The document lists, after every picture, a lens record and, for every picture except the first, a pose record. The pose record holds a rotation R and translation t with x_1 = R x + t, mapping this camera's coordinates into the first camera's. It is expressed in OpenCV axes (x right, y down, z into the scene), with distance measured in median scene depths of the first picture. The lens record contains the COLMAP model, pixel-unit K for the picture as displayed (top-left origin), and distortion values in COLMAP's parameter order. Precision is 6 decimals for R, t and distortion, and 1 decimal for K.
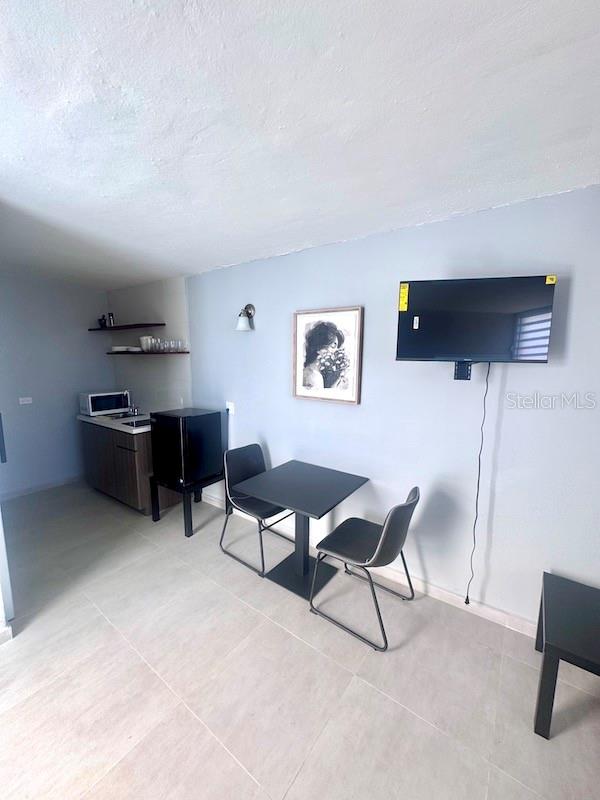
lens RADIAL K [[318.7, 0, 300.0], [0, 318.7, 402.8], [0, 0, 1]] dist [-0.000928, 0.000002]
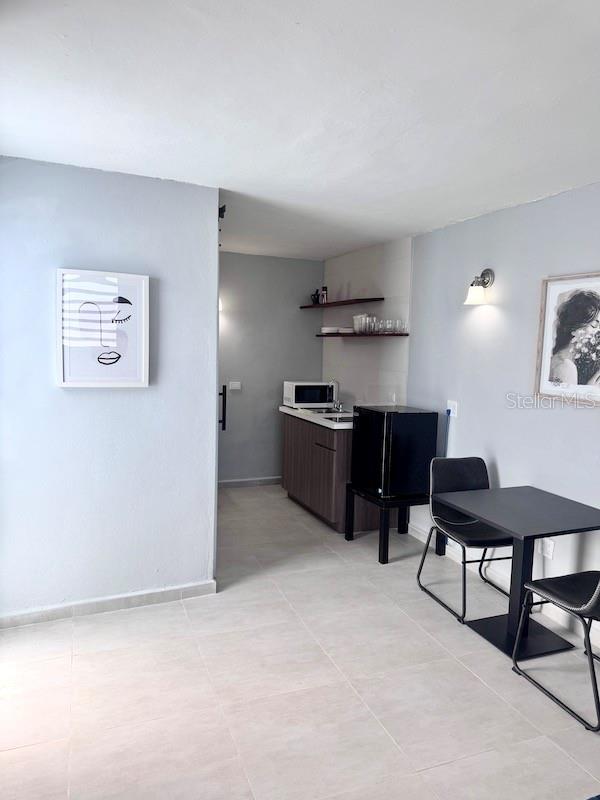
lens RADIAL K [[557.3, 0, 300.0], [0, 557.3, 400.0], [0, 0, 1]] dist [-0.001351, -0.003044]
pose [[0.840926, 0.067020, -0.536985, 0.196535], [-0.093069, 0.995427, -0.021510, 0.062469], [0.533088, 0.068065, 0.843318, -0.311187]]
